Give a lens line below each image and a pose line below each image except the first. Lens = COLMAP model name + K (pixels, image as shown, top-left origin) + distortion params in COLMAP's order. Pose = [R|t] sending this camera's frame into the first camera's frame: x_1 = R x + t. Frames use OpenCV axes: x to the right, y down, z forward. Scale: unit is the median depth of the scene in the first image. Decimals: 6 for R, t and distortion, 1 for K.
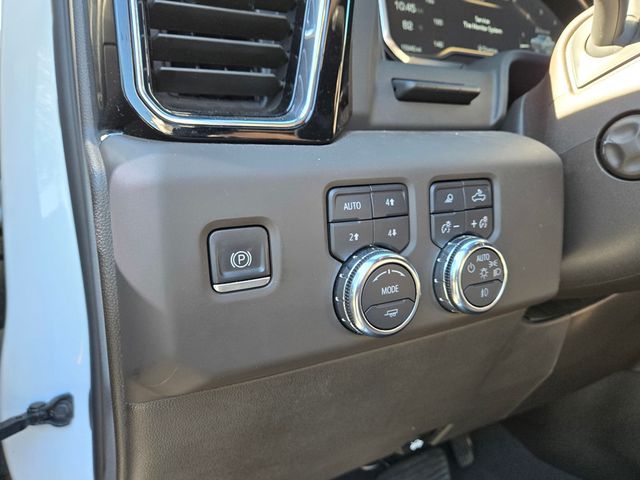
lens RADIAL K [[450.0, 0, 325.5], [0, 450.0, 231.7], [0, 0, 1]] dist [0.008325, -0.004927]
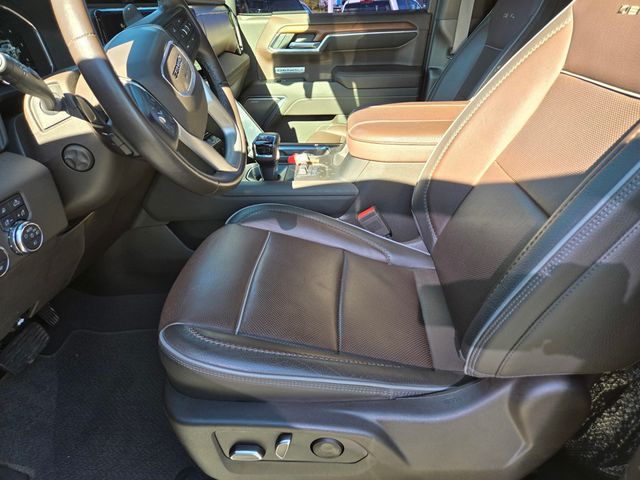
lens RADIAL K [[438.3, 0, 322.9], [0, 438.3, 242.4], [0, 0, 1]] dist [0.061348, -0.054258]
pose [[0.562273, -0.379481, 0.734741, -0.295355], [0.114618, 0.915680, 0.385219, -0.338630], [-0.818970, -0.132383, 0.558357, -0.883590]]
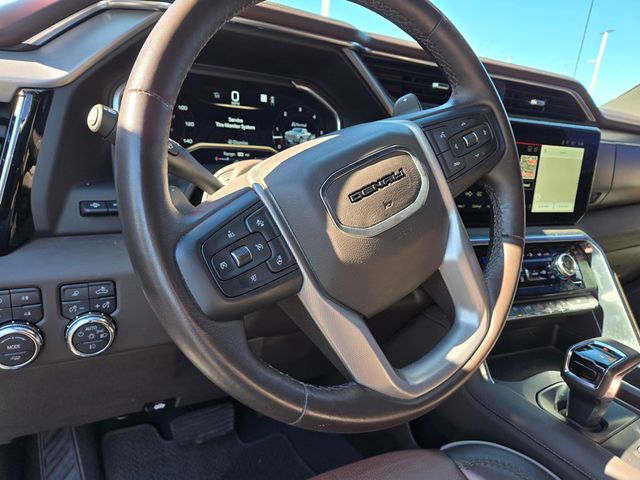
lens RADIAL K [[438.3, 0, 322.9], [0, 438.3, 242.4], [0, 0, 1]] dist [0.061348, -0.054258]
pose [[0.990940, 0.124345, 0.050766, 0.628066], [-0.130698, 0.979818, 0.151242, -0.368957], [-0.030935, -0.156507, 0.987192, -0.397805]]
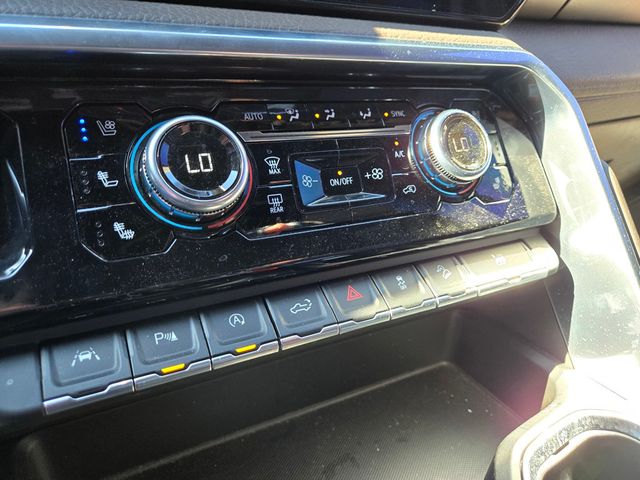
lens RADIAL K [[450.0, 0, 325.5], [0, 450.0, 231.7], [0, 0, 1]] dist [0.008325, -0.004927]
pose [[0.992608, 0.059381, 0.105843, 1.500488], [-0.087460, 0.954638, 0.284634, -0.178549], [-0.084140, -0.291787, 0.952775, 0.799731]]
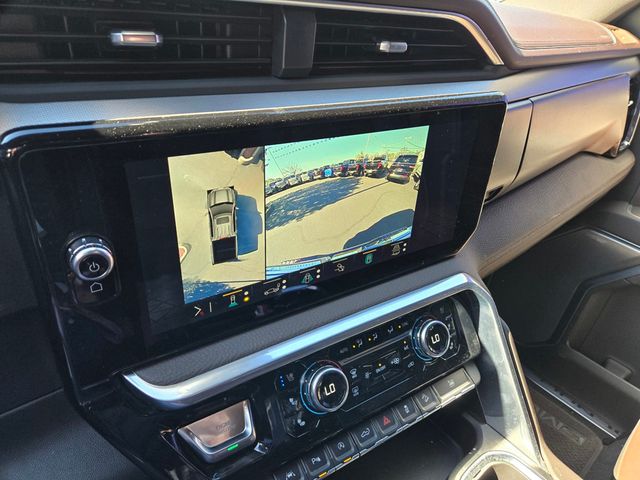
lens RADIAL K [[440.6, 0, 320.0], [0, 440.6, 240.0], [0, 0, 1]] dist [0.033585, -0.005116]
pose [[0.977227, 0.024218, 0.210810, 1.202641], [-0.112439, 0.901629, 0.417639, -0.780363], [-0.179958, -0.431831, 0.883819, 0.533913]]
